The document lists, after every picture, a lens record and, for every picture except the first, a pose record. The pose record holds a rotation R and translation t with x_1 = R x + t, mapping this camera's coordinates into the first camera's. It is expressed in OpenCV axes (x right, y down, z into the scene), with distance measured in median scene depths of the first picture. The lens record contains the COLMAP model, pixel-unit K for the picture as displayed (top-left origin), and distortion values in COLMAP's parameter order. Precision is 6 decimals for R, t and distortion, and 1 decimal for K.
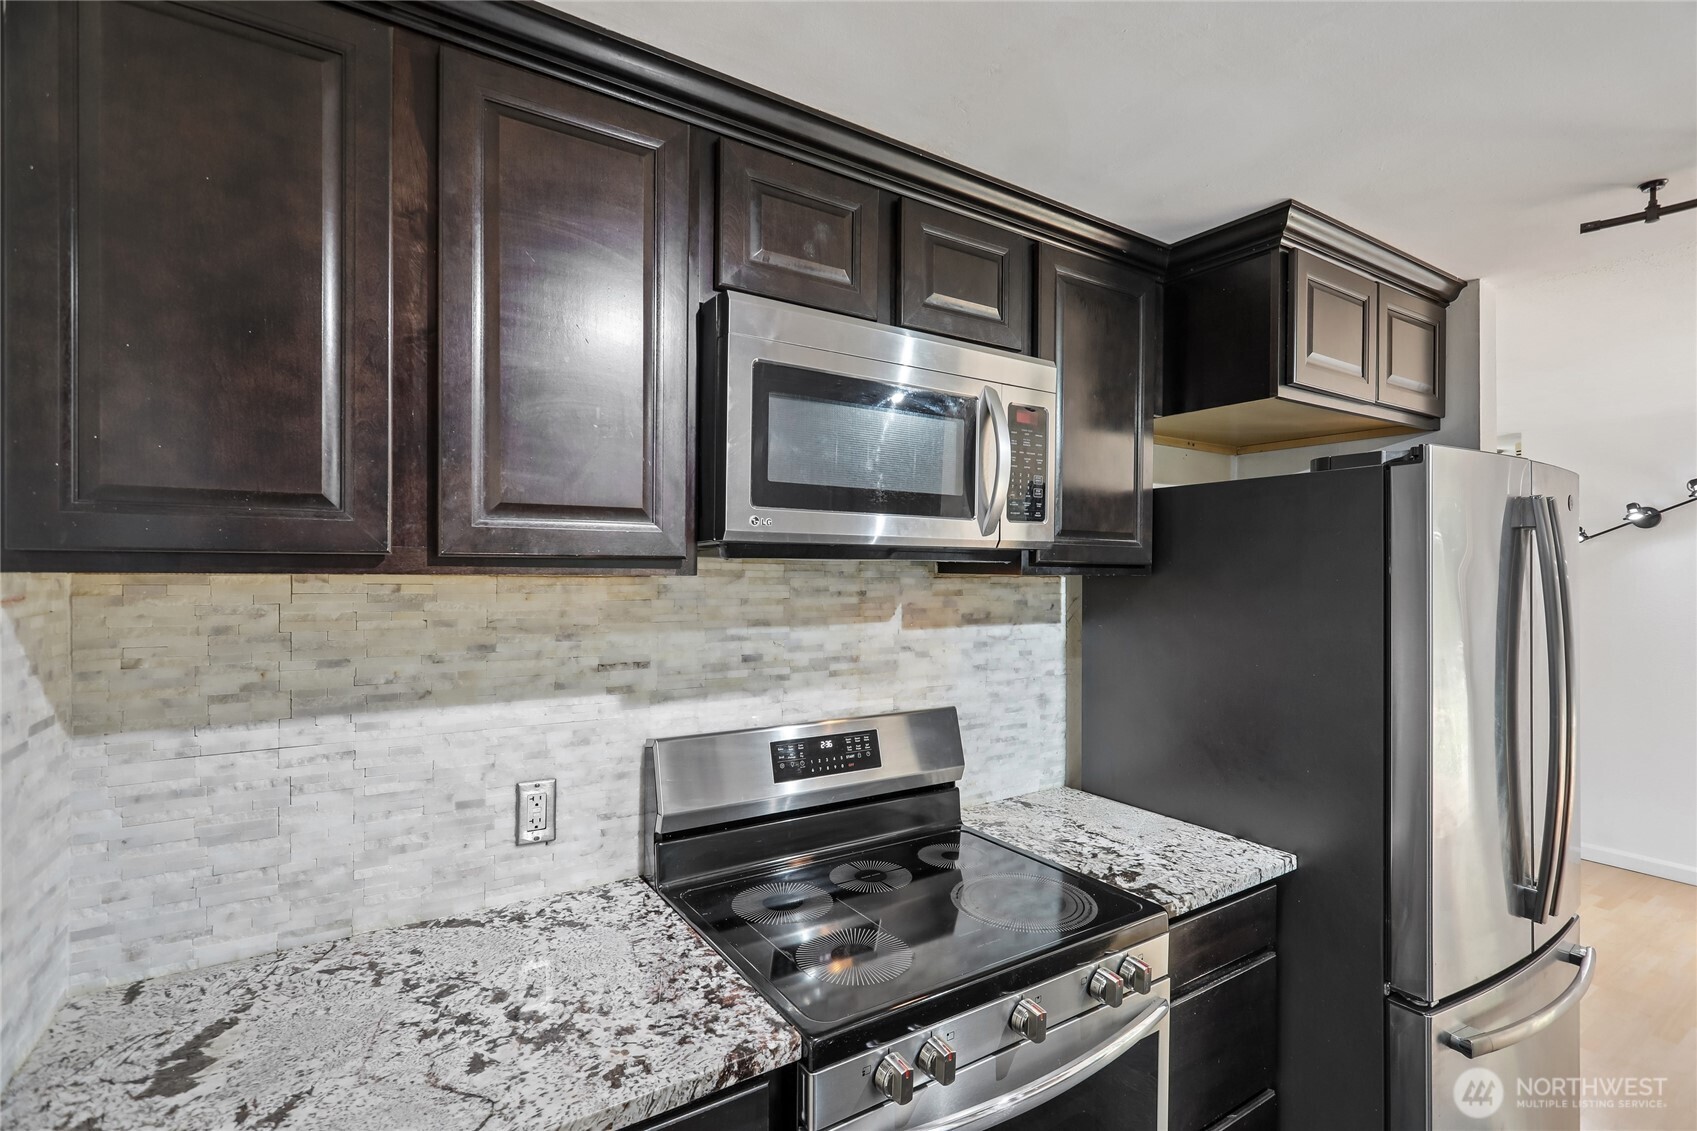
lens RADIAL K [[801.8, 0, 847.8], [0, 801.8, 570.9], [0, 0, 1]] dist [-0.005289, 0.003851]
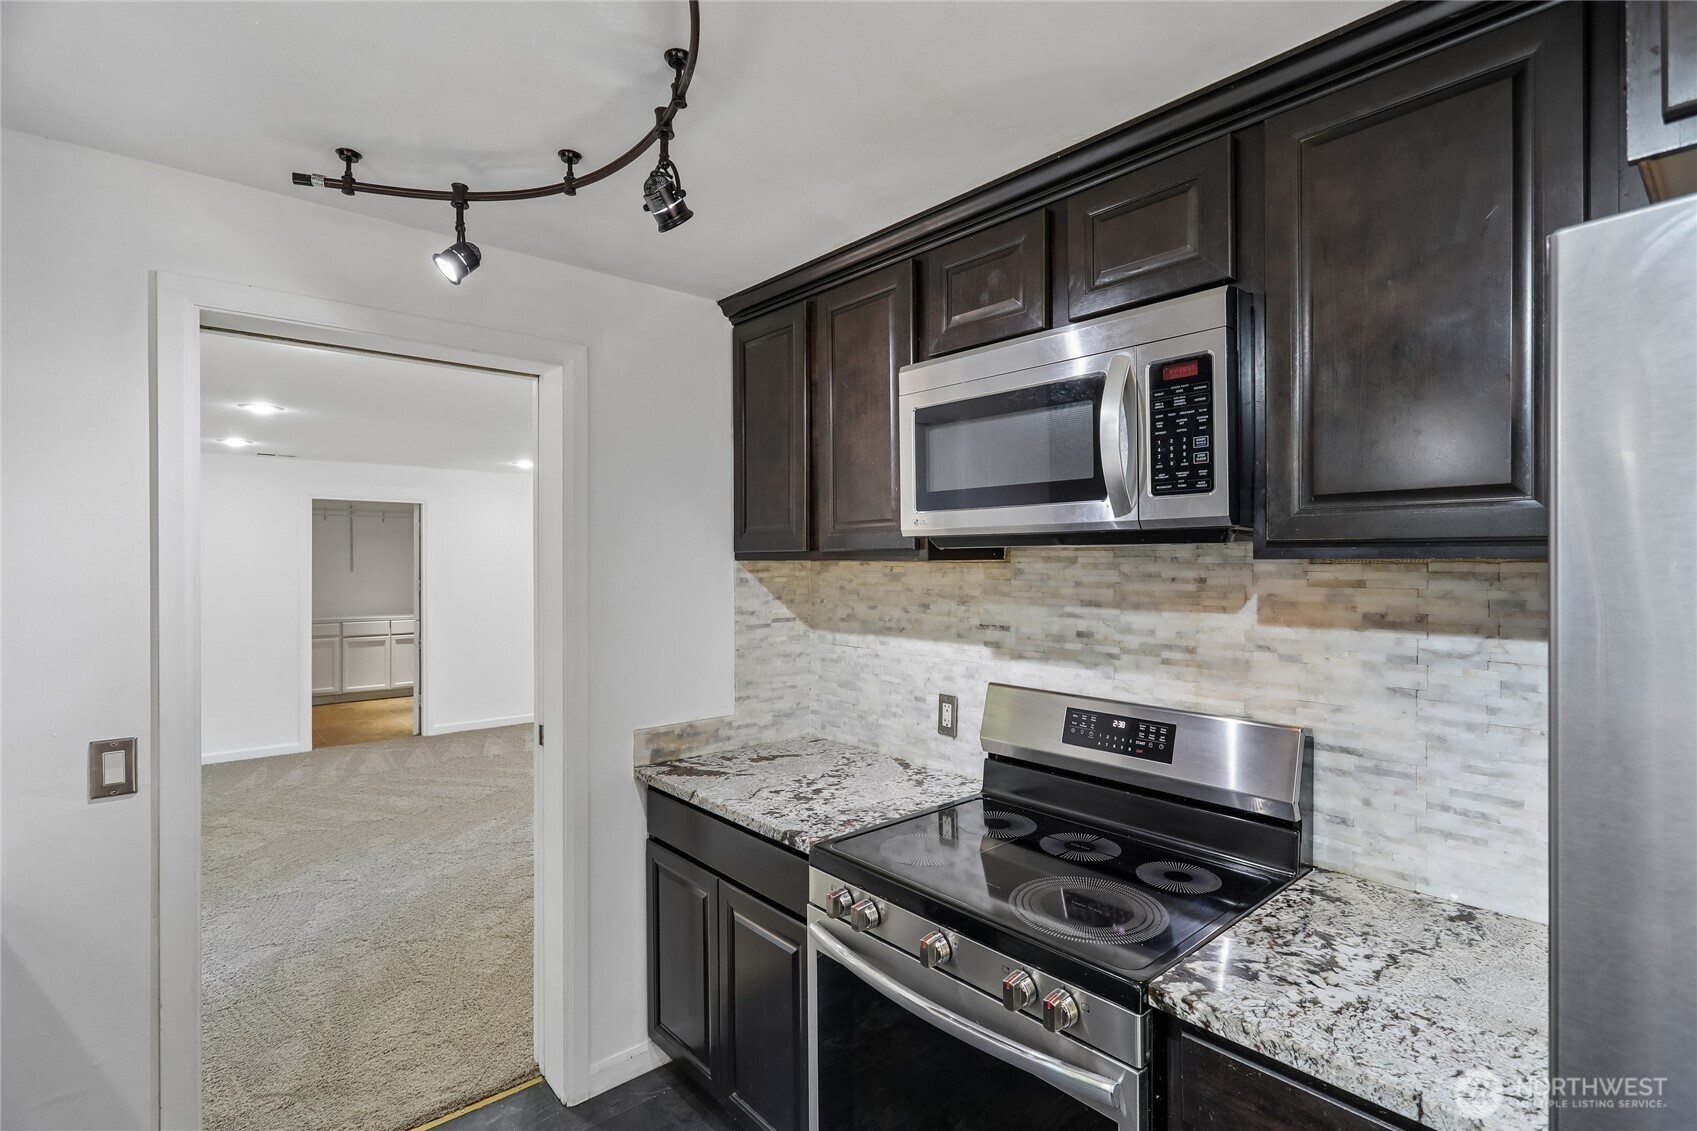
lens RADIAL K [[801.8, 0, 851.7], [0, 801.8, 560.2], [0, 0, 1]] dist [-0.005289, 0.003851]
pose [[0.139544, -0.007247, -0.990189, 1.034078], [0.000882, 0.999974, -0.007194, 0.013008], [0.990215, 0.000130, 0.139547, 0.559947]]
